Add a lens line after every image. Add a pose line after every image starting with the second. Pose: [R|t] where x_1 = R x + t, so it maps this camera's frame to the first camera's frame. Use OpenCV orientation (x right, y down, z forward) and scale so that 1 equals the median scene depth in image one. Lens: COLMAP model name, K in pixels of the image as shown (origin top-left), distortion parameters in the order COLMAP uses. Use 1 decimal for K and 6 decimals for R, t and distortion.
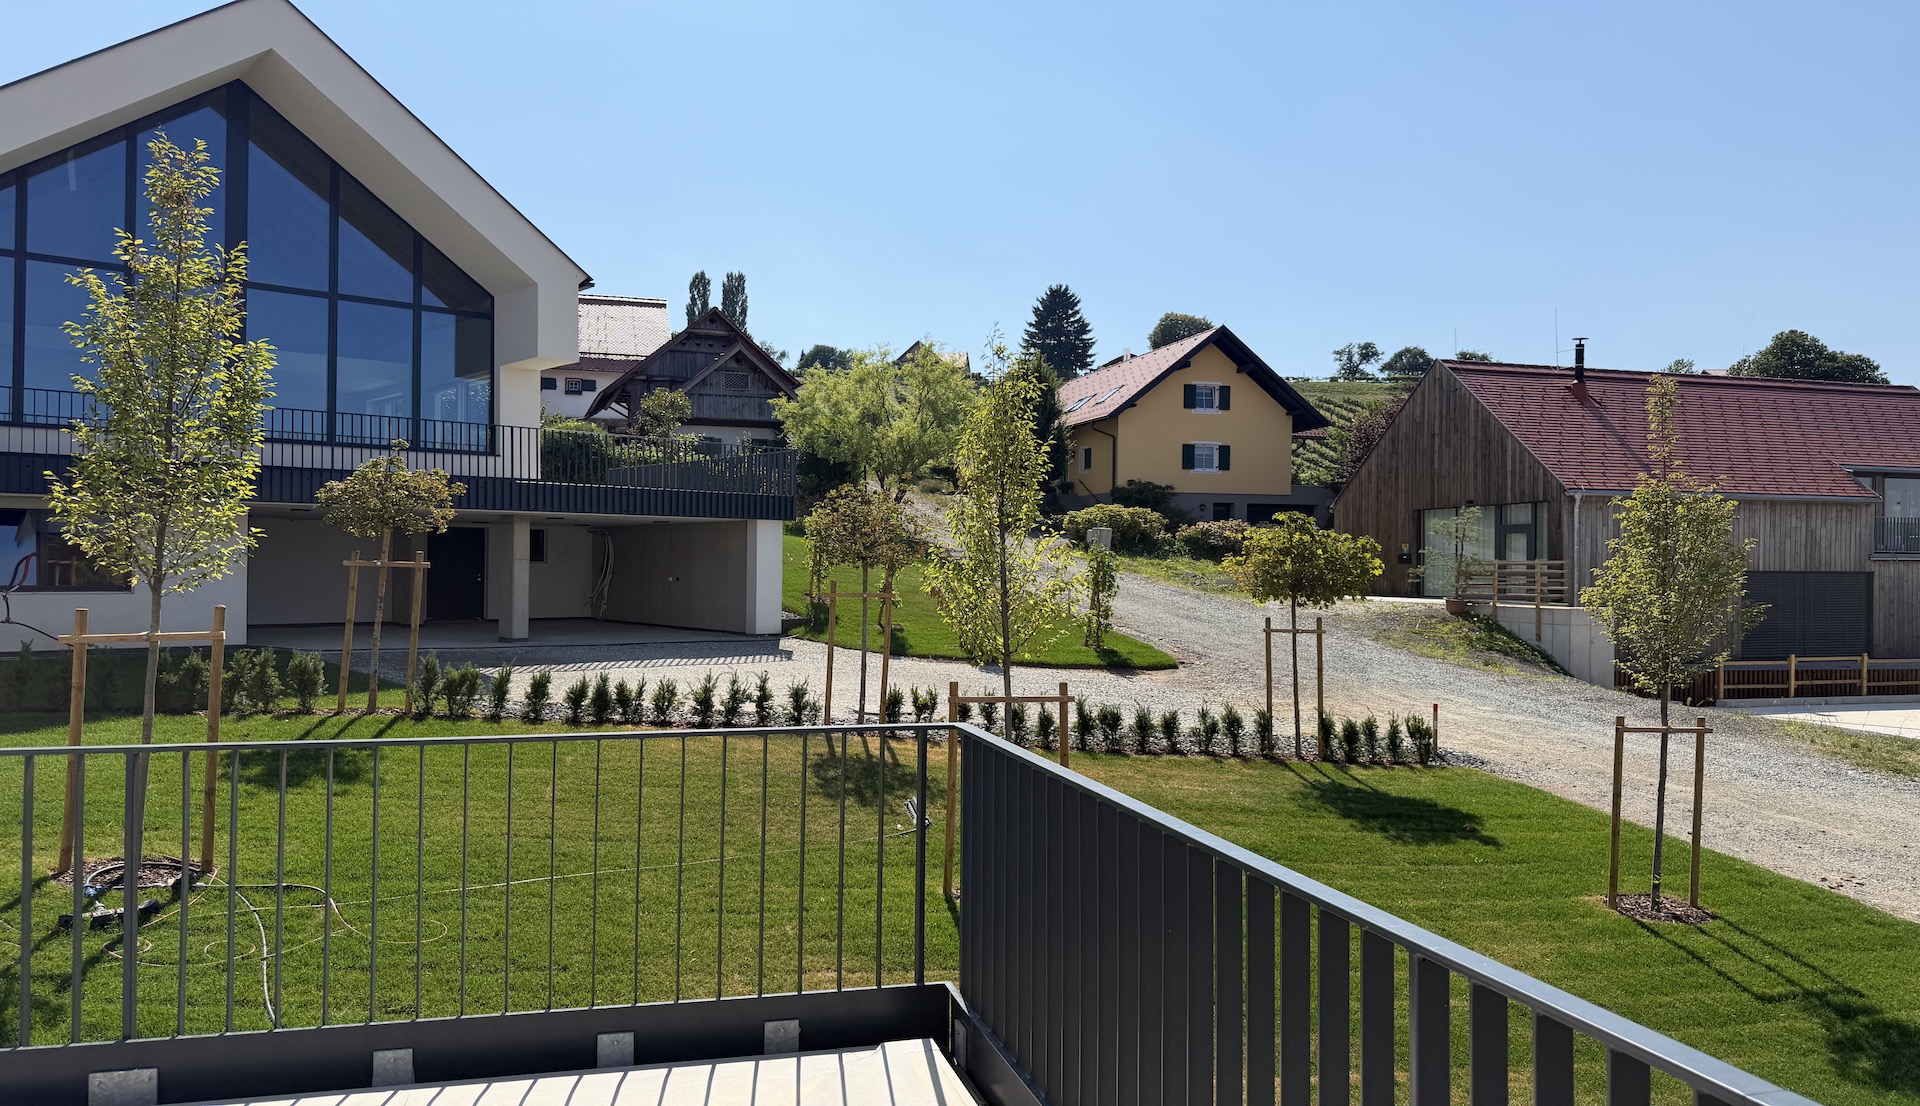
lens RADIAL K [[1525.6, 0, 960.0], [0, 1525.6, 428.5], [0, 0, 1]] dist [0.074200, 0.001031]
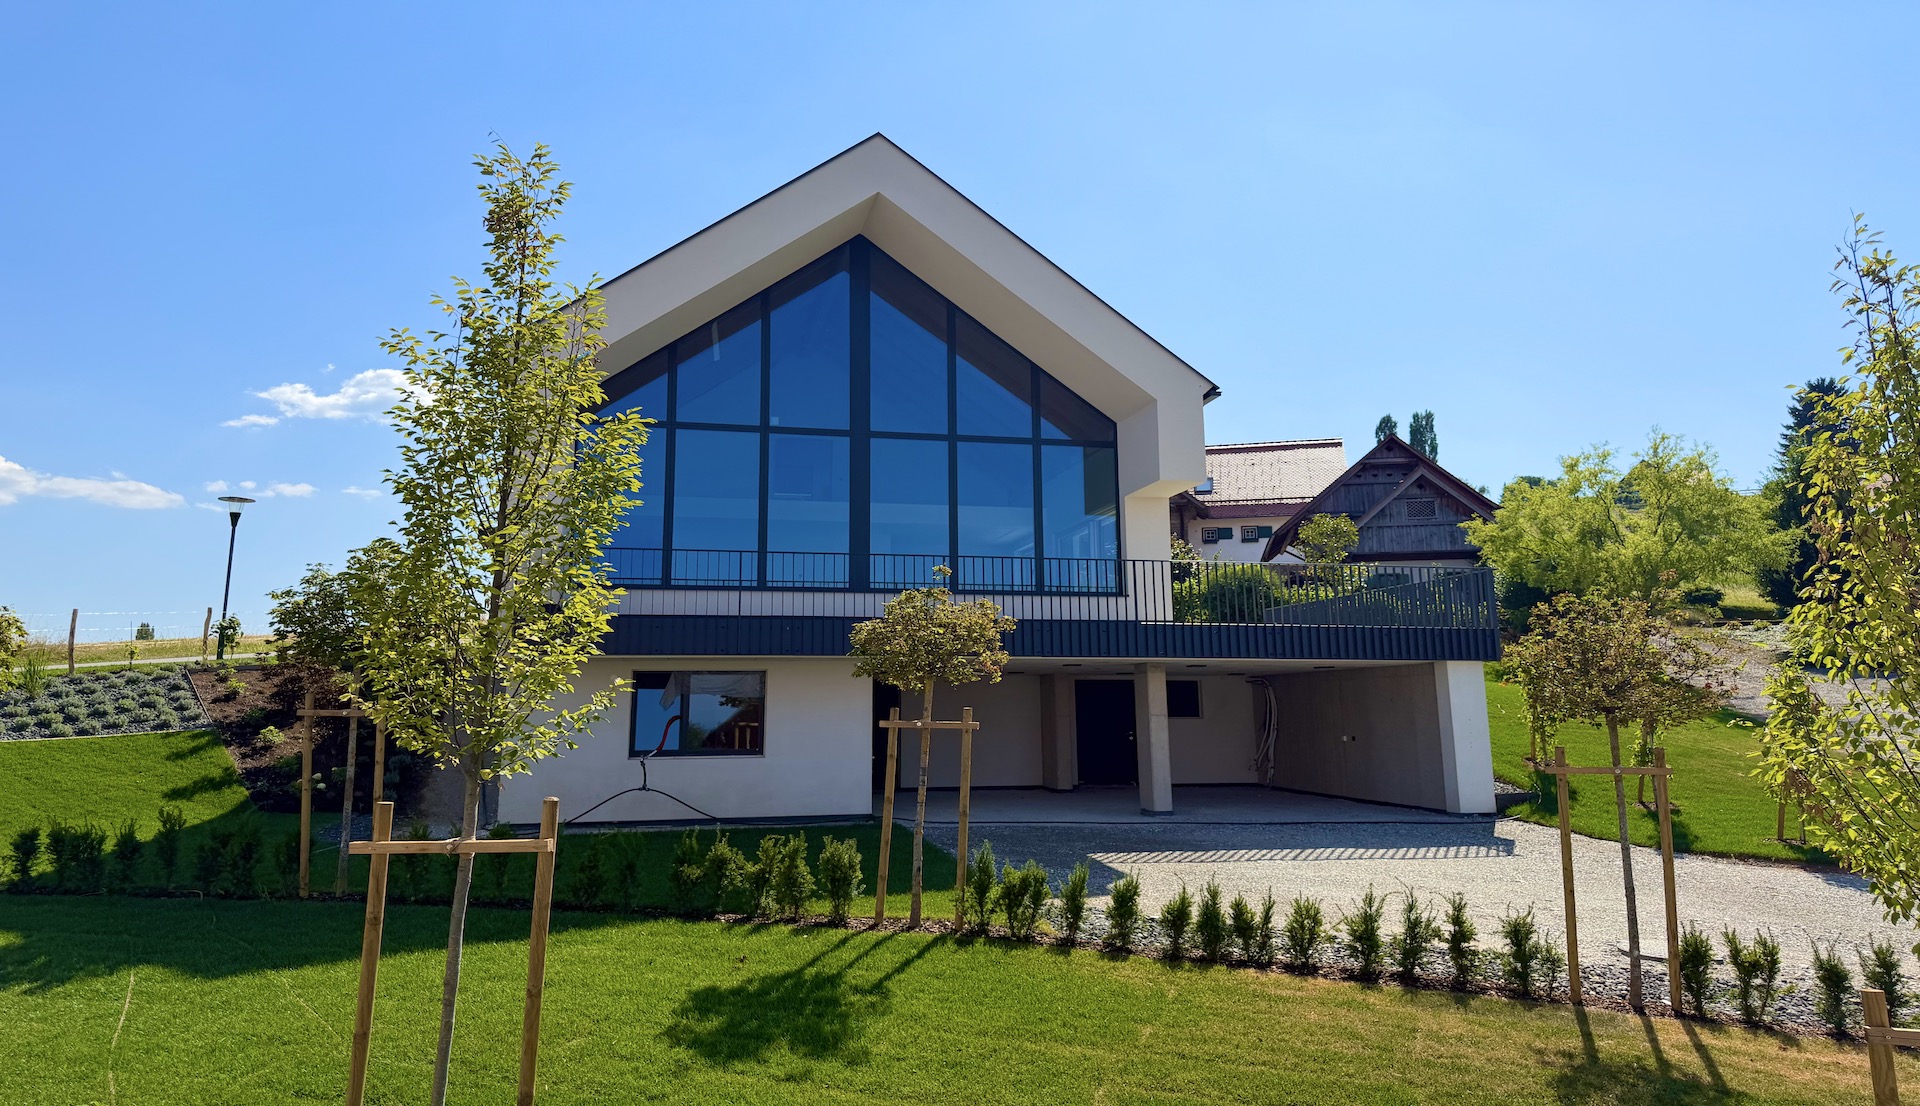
lens RADIAL K [[1306.9, 0, 961.9], [0, 1306.9, 458.0], [0, 0, 1]] dist [0.004741, -0.001230]
pose [[0.872441, -0.110645, -0.476030, -0.022021], [0.058188, 0.990623, -0.123610, 0.026816], [0.485243, 0.080144, 0.870699, 0.317696]]
